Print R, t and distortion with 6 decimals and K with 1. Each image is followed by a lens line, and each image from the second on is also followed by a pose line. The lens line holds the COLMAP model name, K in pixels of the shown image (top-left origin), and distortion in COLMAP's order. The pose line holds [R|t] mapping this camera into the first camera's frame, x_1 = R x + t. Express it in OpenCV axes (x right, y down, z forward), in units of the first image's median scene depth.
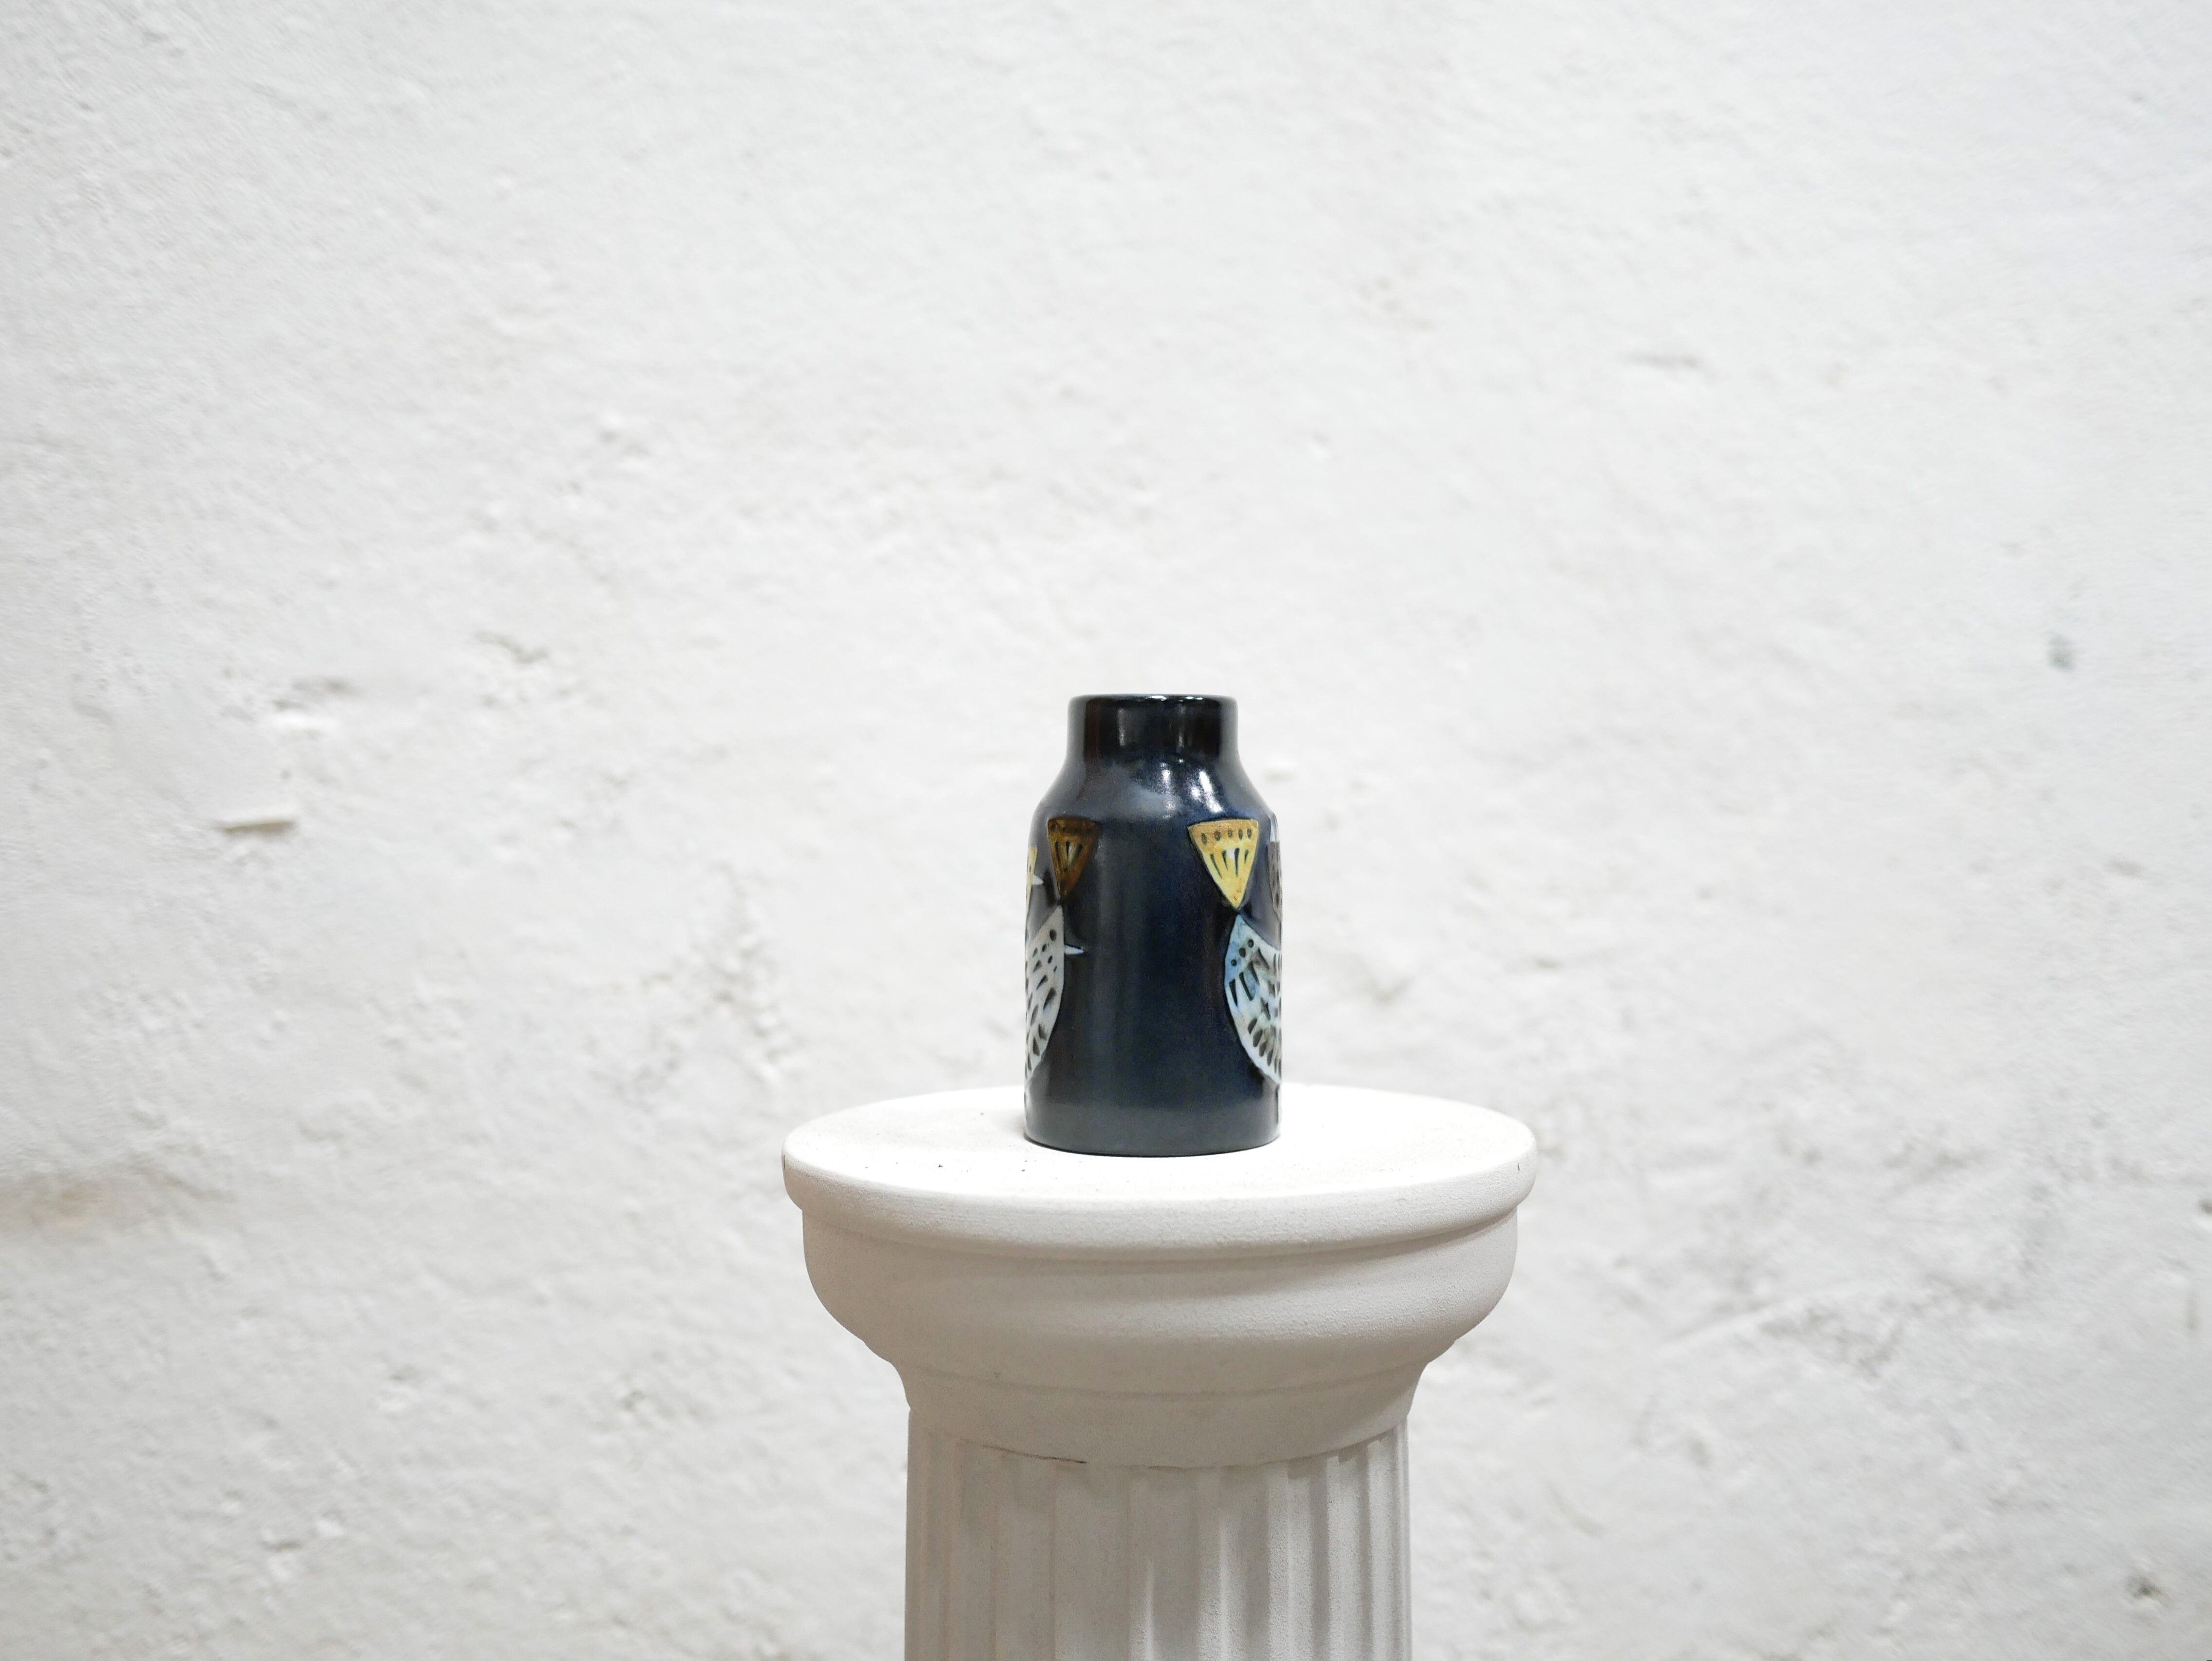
lens RADIAL K [[2485.1, 0, 1106.2], [0, 2485.1, 822.1], [0, 0, 1]] dist [-0.017130, 0.000000]
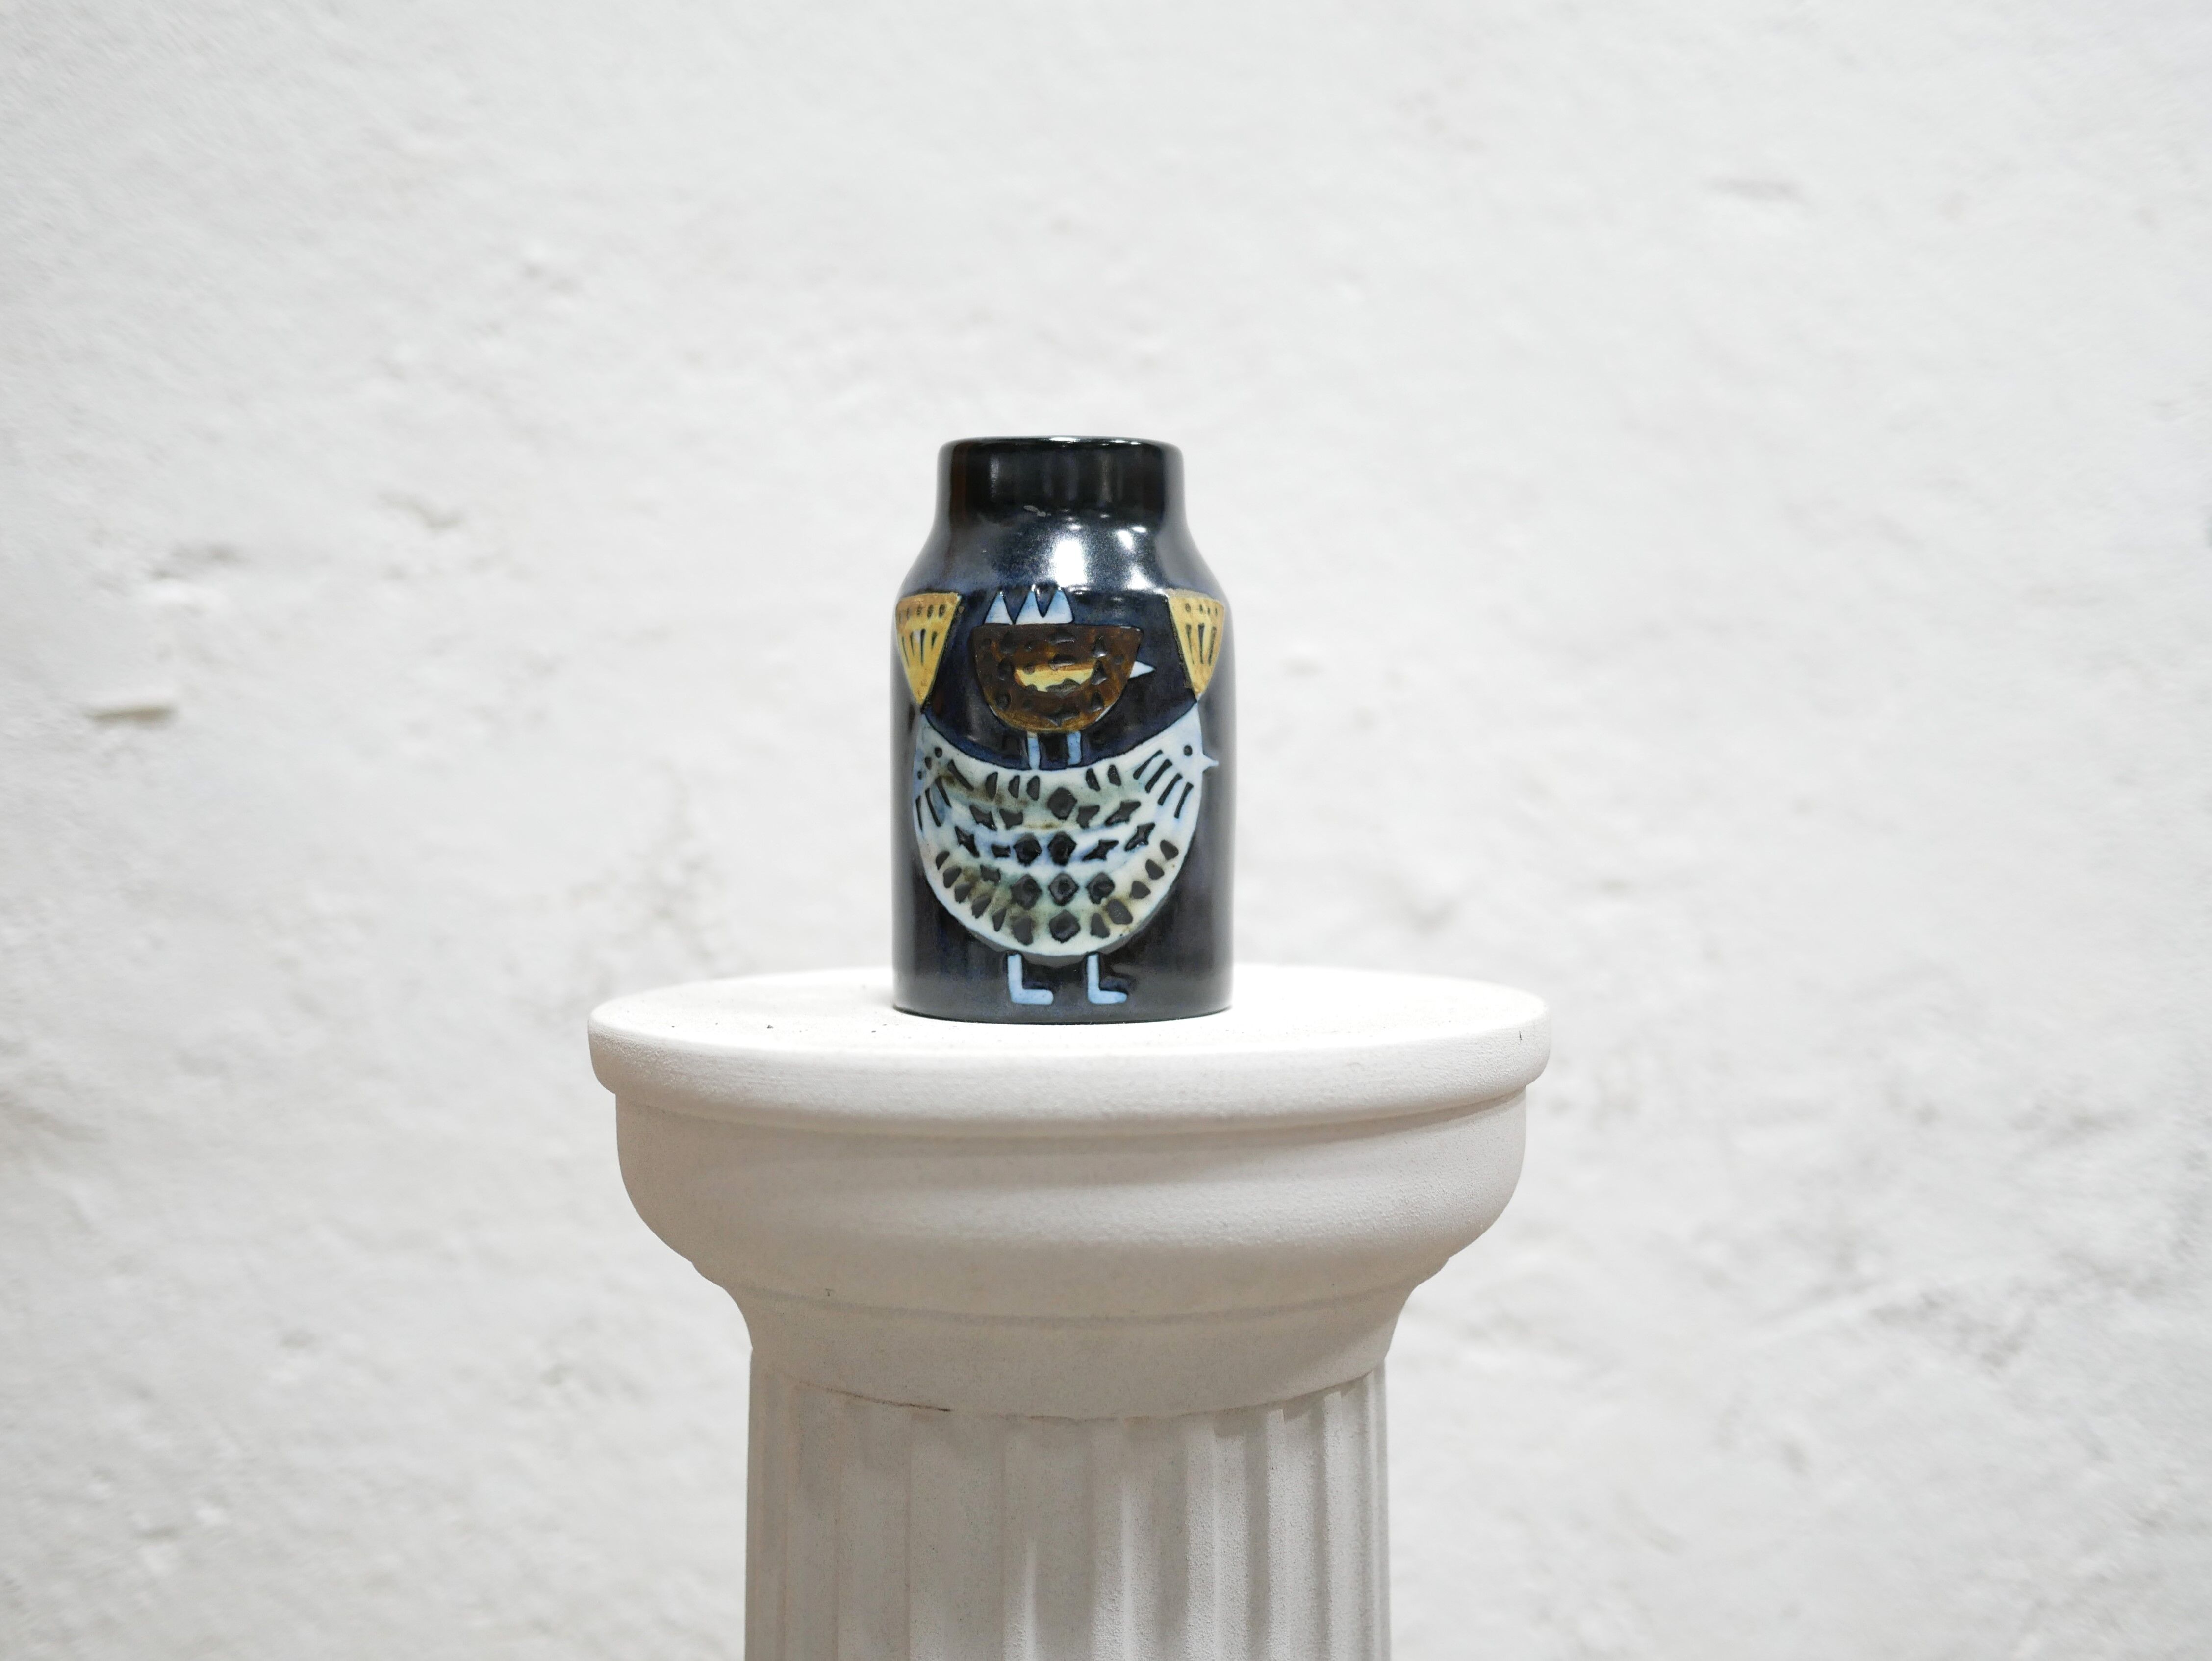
lens RADIAL K [[2520.5, 0, 1097.6], [0, 2520.5, 825.6], [0, 0, 1]] dist [-0.014611, 0.000000]
pose [[0.998863, 0.003640, -0.047530, 0.040908], [-0.003991, 0.999965, -0.007290, 0.045266], [0.047502, 0.007471, 0.998843, 0.121610]]
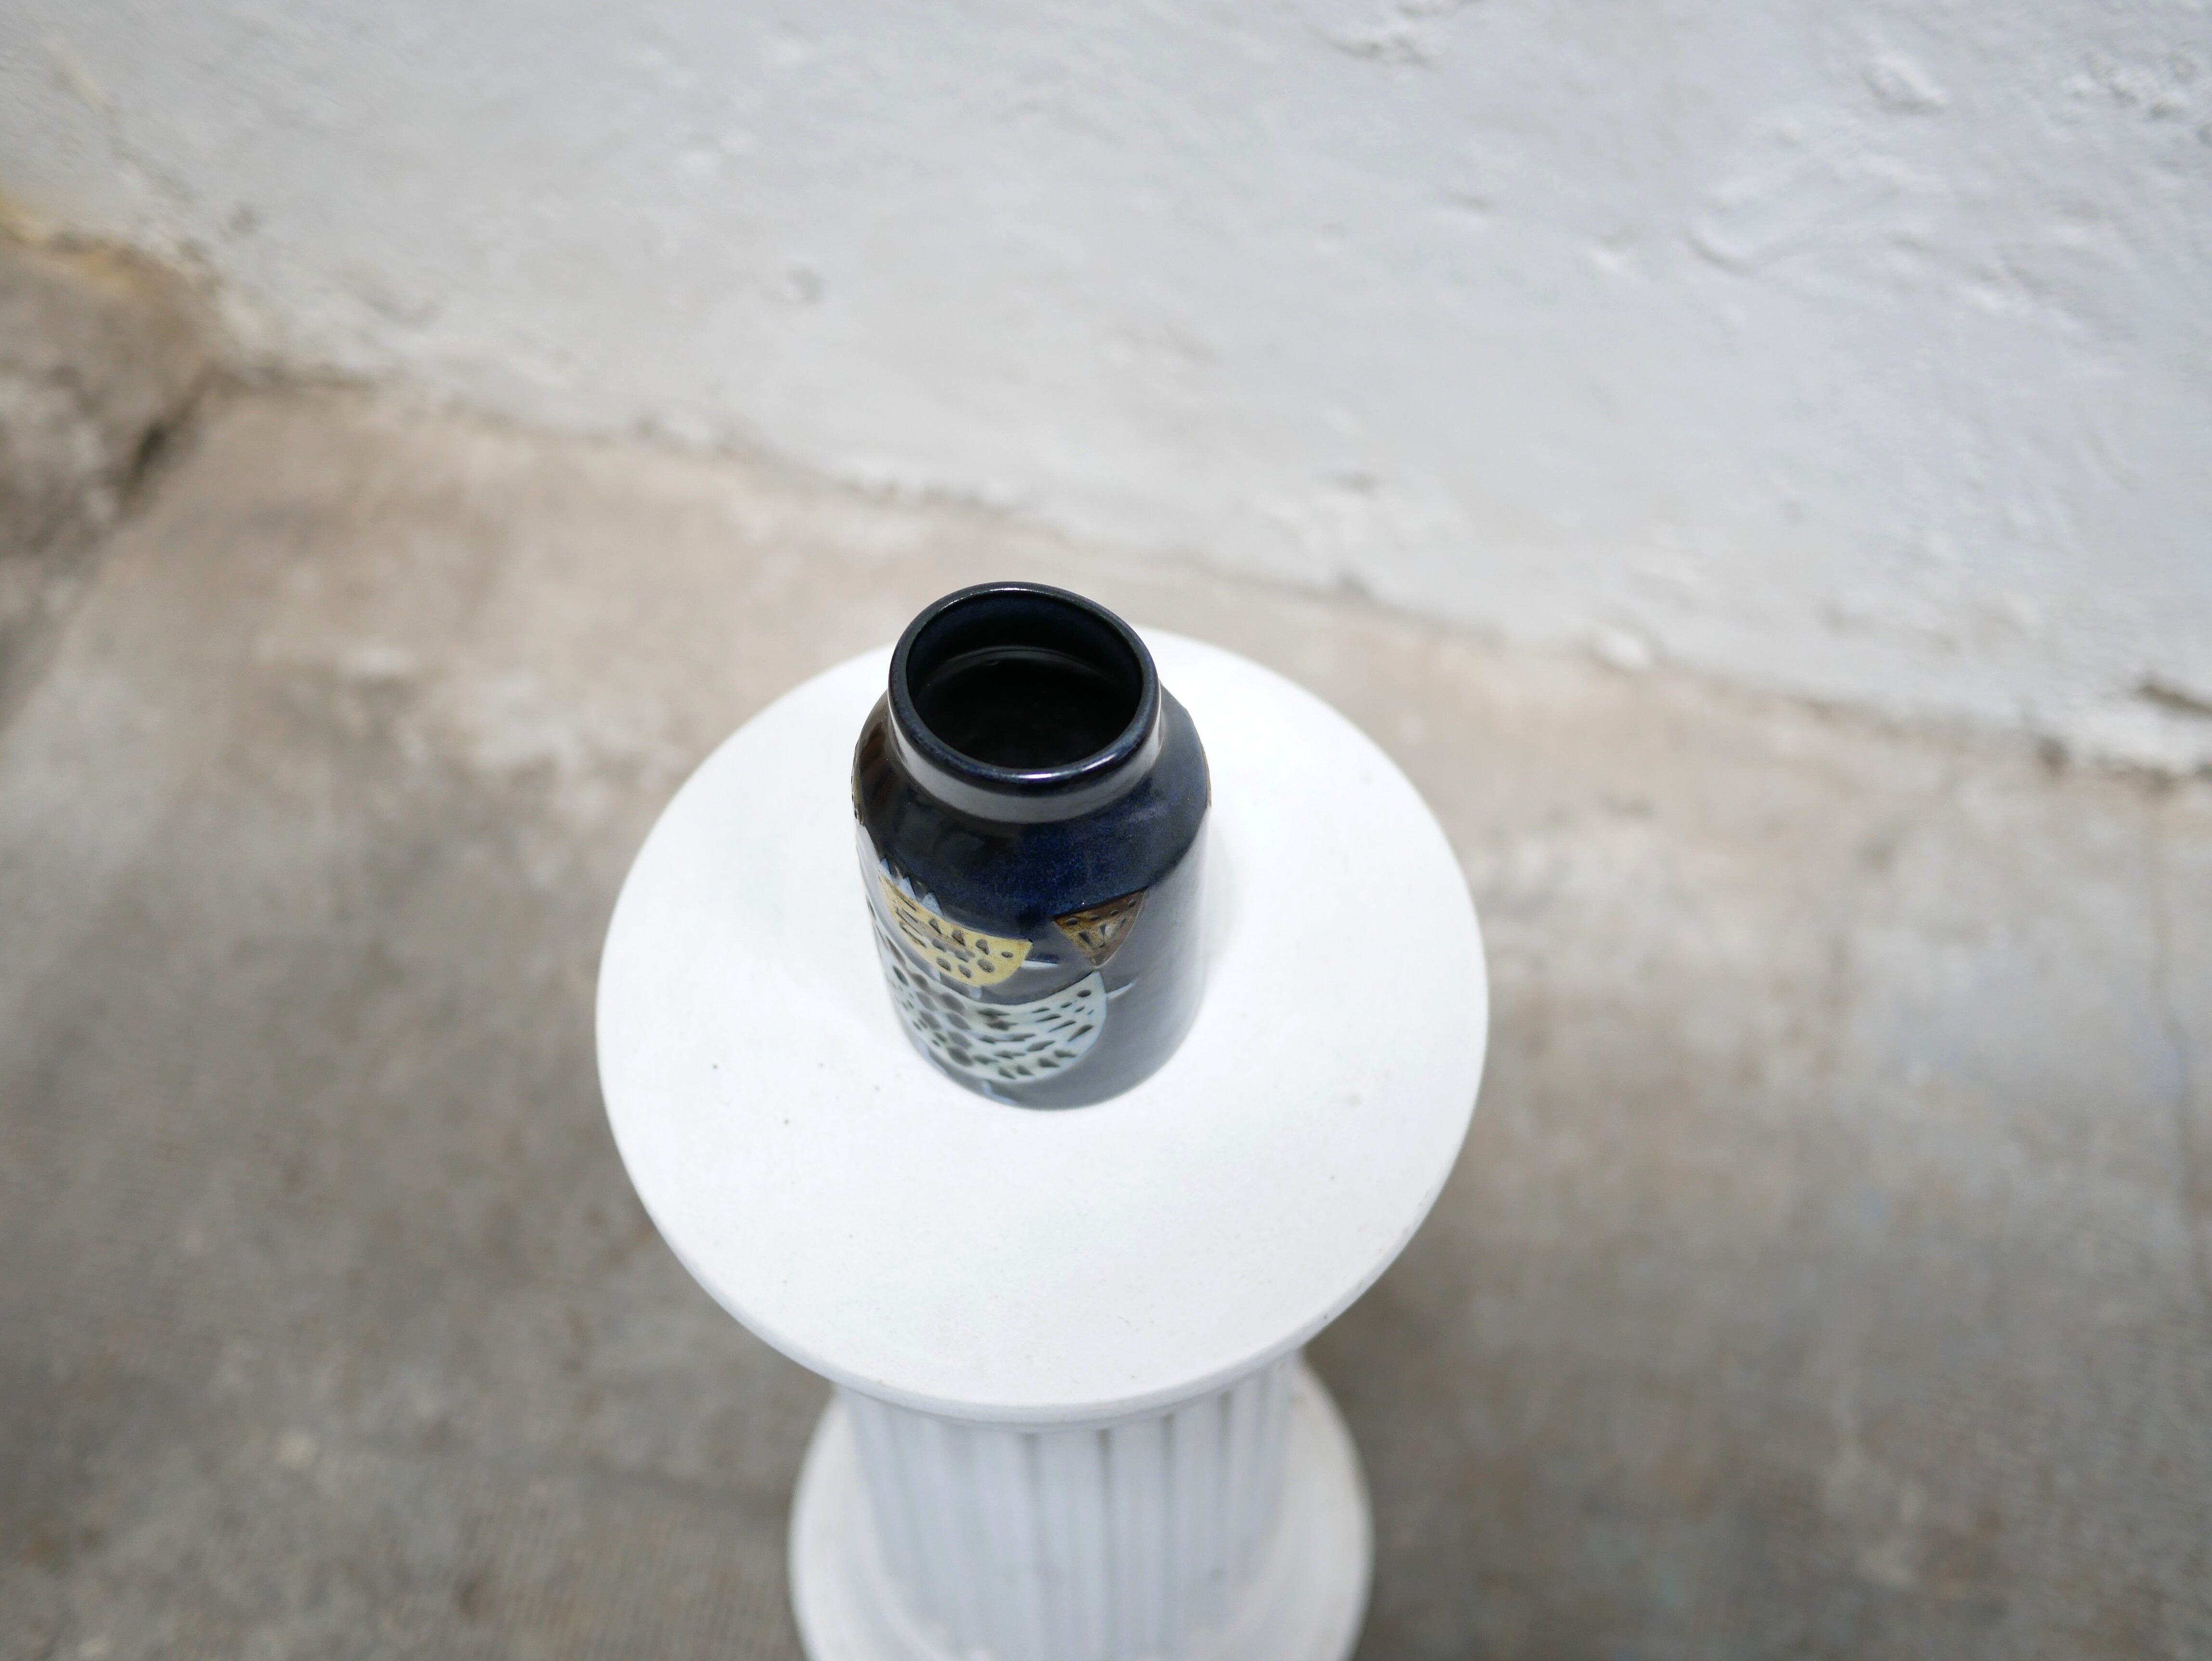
lens RADIAL K [[2485.1, 0, 1105.6], [0, 2485.1, 825.7], [0, 0, 1]] dist [-0.017130, 0.000000]
pose [[0.901790, 0.364651, -0.231960, 0.131273], [-0.005463, 0.546302, 0.837571, -0.367671], [0.432141, -0.754045, 0.494641, 0.382406]]
